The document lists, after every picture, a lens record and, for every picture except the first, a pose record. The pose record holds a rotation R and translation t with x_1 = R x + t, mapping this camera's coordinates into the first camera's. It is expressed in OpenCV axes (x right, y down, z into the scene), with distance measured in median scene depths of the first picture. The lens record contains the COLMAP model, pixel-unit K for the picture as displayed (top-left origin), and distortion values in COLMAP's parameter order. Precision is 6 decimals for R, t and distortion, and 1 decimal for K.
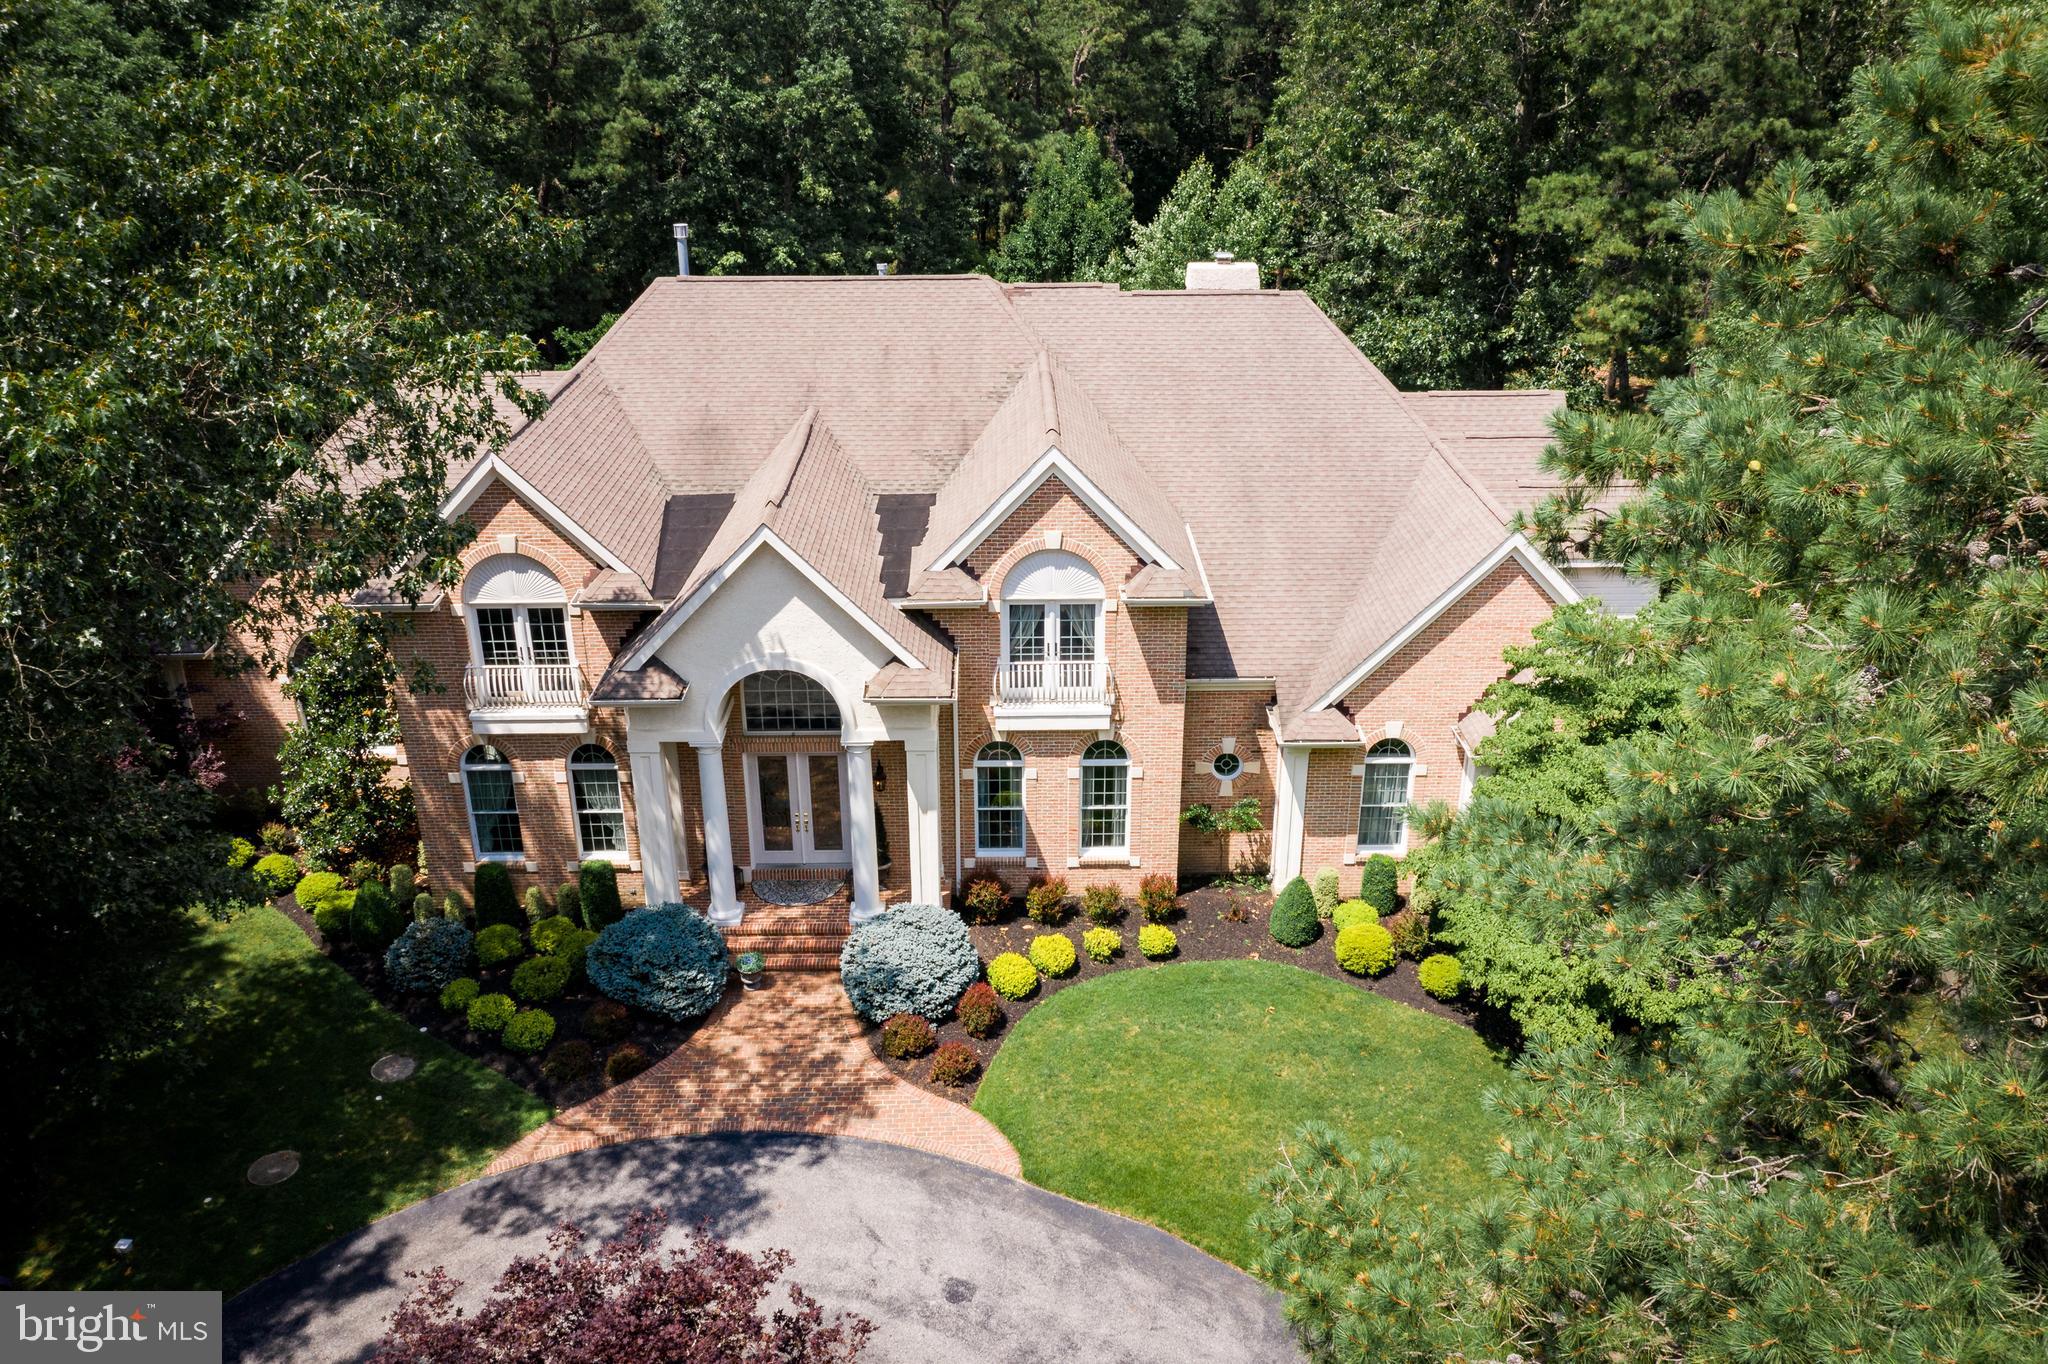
lens RADIAL K [[1607.8, 0, 1024.0], [0, 1607.8, 682.0], [0, 0, 1]] dist [0.002524, 0.003207]
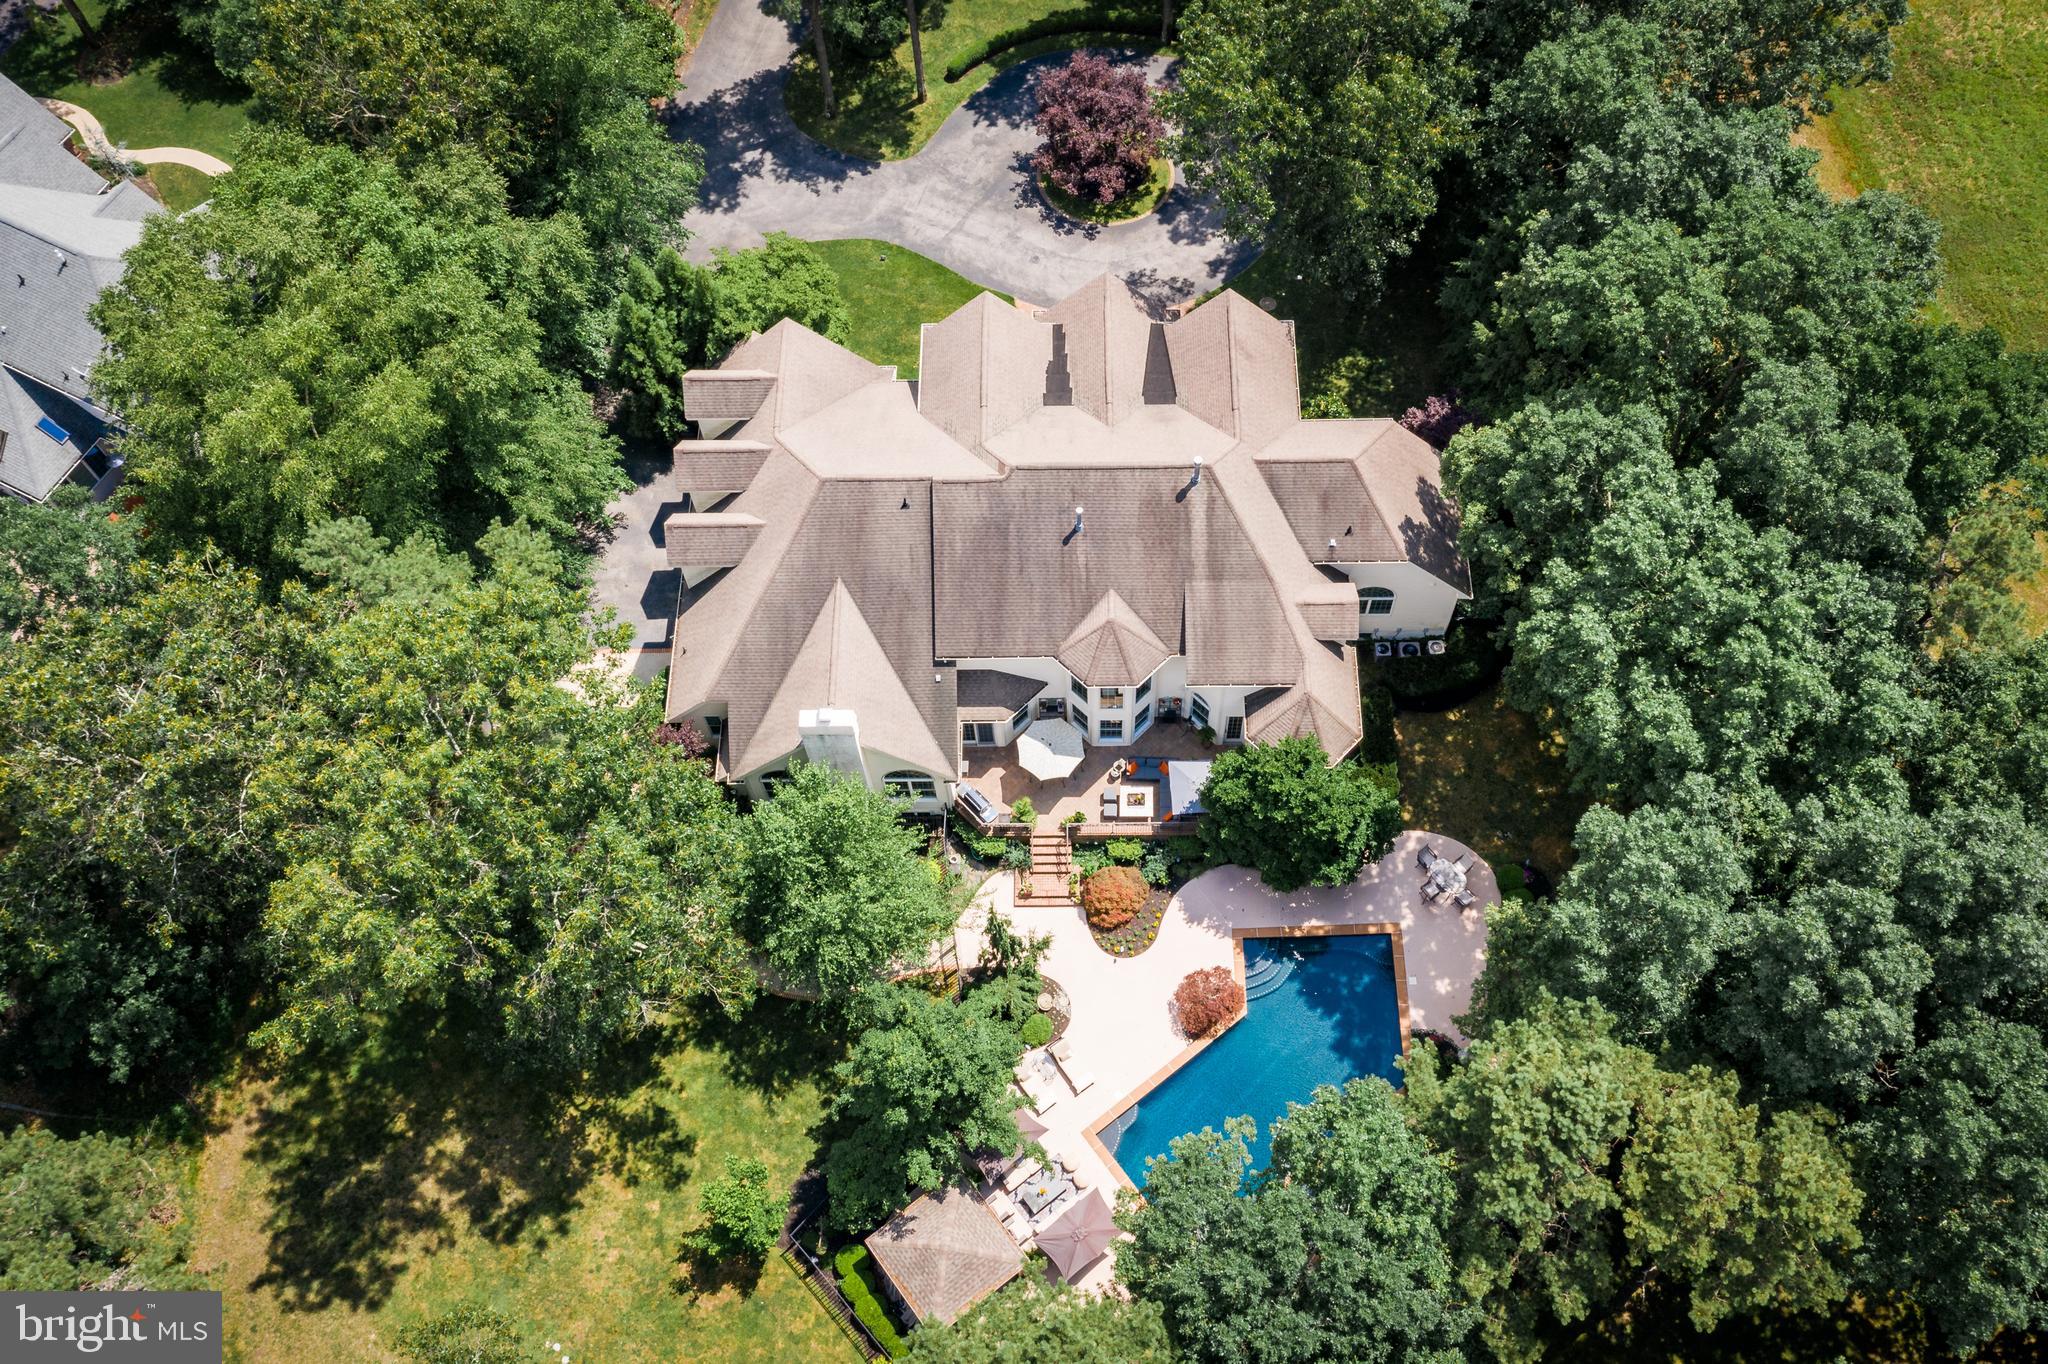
lens RADIAL K [[1805.4, 0, 1072.6], [0, 1805.4, 657.0], [0, 0, 1]] dist [-0.002208, 0.024568]
pose [[-0.999957, -0.001833, 0.009110, -0.121534], [0.008981, 0.061029, 0.998096, -2.506124], [-0.002386, 0.998134, -0.061010, 1.563953]]
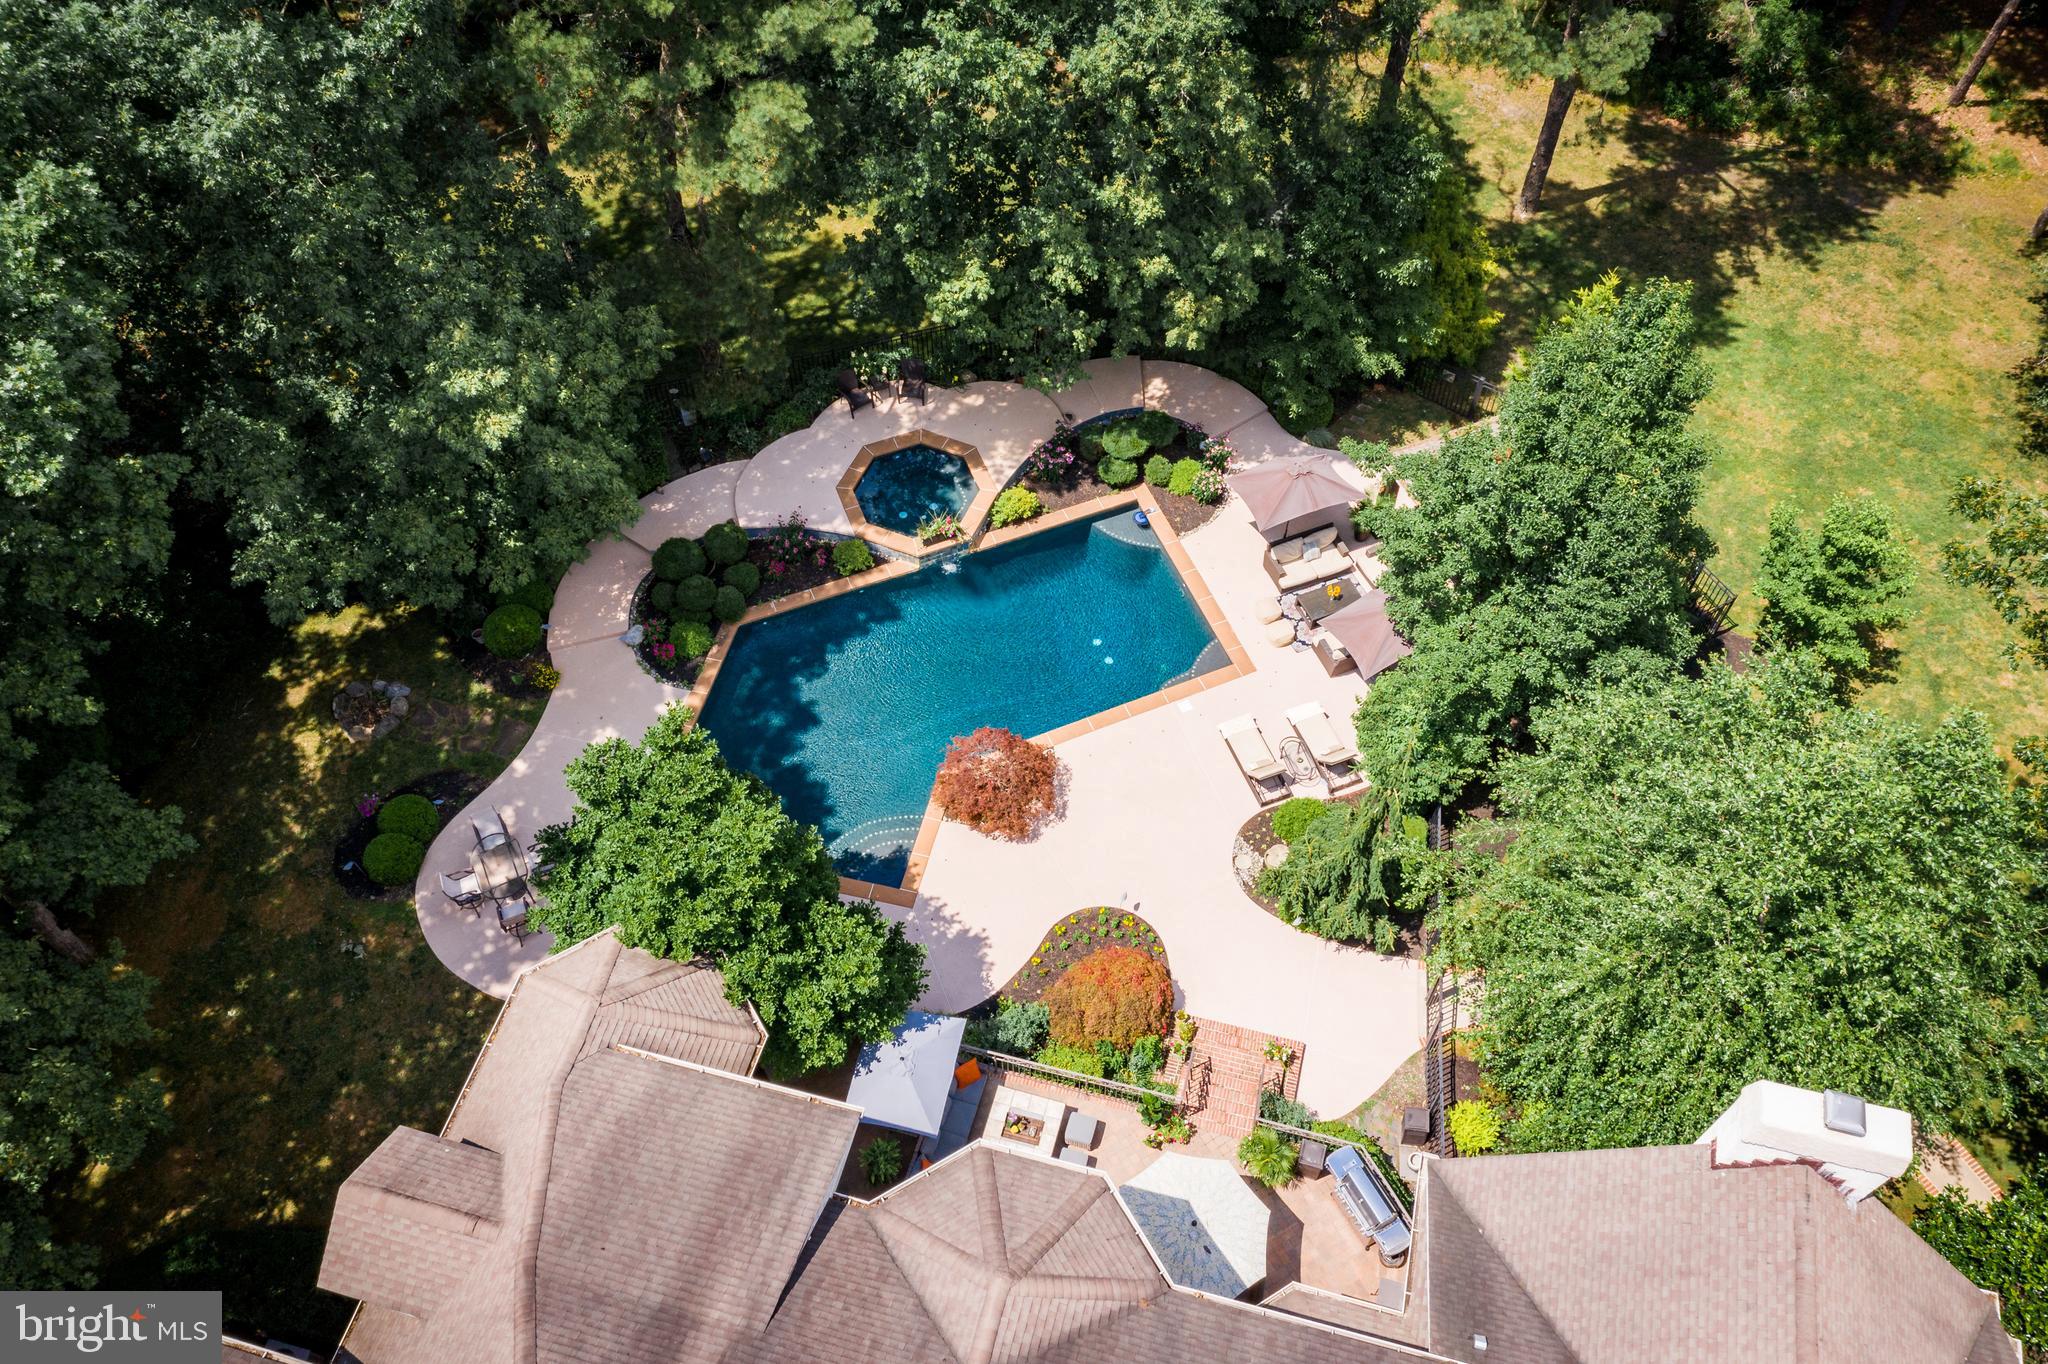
lens RADIAL K [[1607.8, 0, 1024.0], [0, 1607.8, 682.0], [0, 0, 1]] dist [0.002524, 0.003207]
pose [[0.963034, 0.215974, -0.161000, -0.083677], [-0.103292, 0.848044, 0.519762, -0.877469], [0.248791, -0.483918, 0.839003, 0.920544]]
